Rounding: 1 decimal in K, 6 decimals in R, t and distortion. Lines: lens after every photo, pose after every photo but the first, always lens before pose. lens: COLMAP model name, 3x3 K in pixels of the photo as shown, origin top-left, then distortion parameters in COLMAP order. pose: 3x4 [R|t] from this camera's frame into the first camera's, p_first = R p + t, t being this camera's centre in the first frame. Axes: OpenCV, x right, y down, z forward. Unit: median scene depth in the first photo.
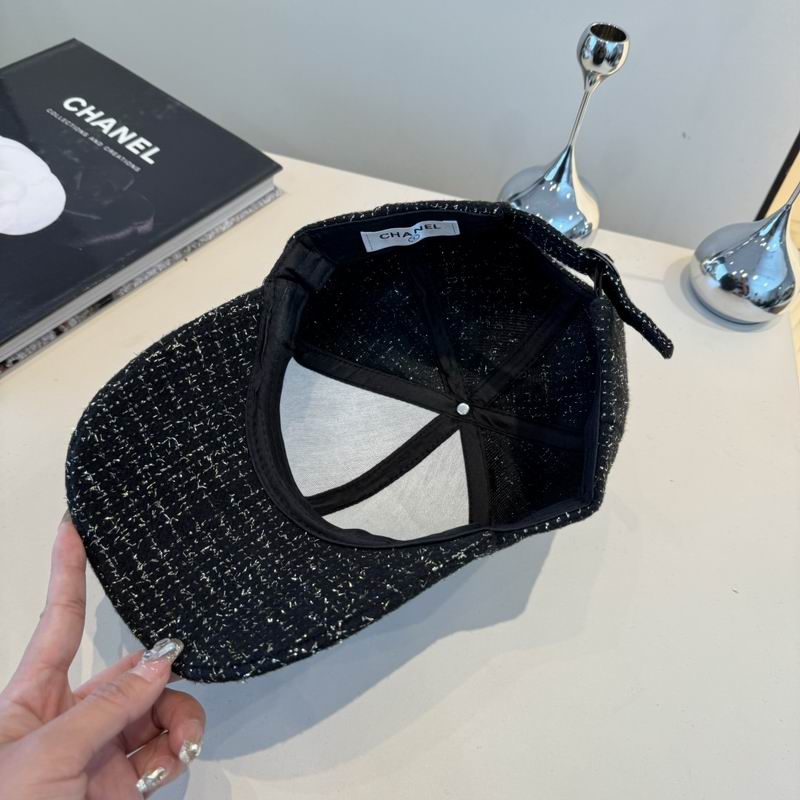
lens RADIAL K [[781.6, 0, 398.8], [0, 781.6, 401.0], [0, 0, 1]] dist [-0.087341, 0.000000]
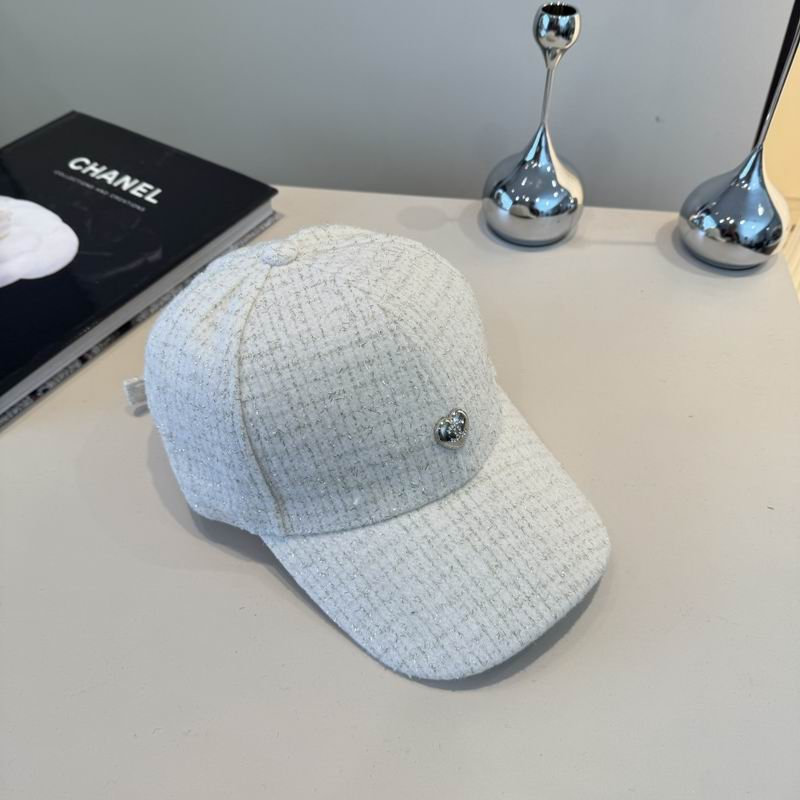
lens RADIAL K [[781.6, 0, 404.6], [0, 781.6, 407.5], [0, 0, 1]] dist [-0.087341, 0.000000]
pose [[0.989844, -0.138698, -0.031164, 0.013769], [0.135263, 0.986375, -0.093643, 0.117293], [0.043728, 0.088477, 0.995118, -0.020626]]
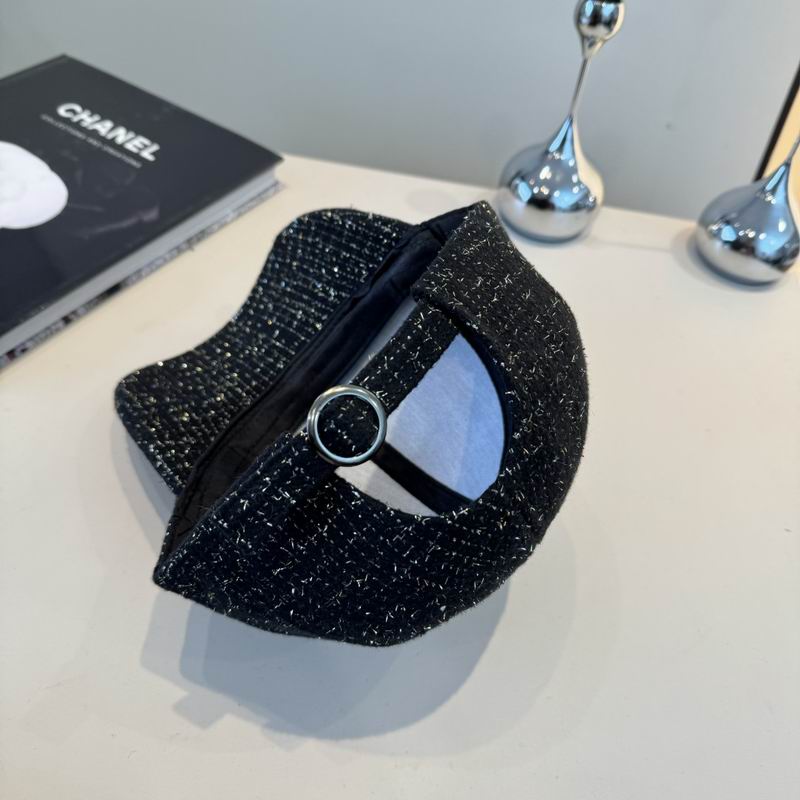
lens RADIAL K [[781.6, 0, 396.3], [0, 781.6, 410.7], [0, 0, 1]] dist [-0.087341, 0.000000]
pose [[0.997434, -0.063679, 0.032730, -0.061183], [0.066027, 0.994878, -0.076538, 0.110209], [-0.027688, 0.078503, 0.996529, 0.030349]]
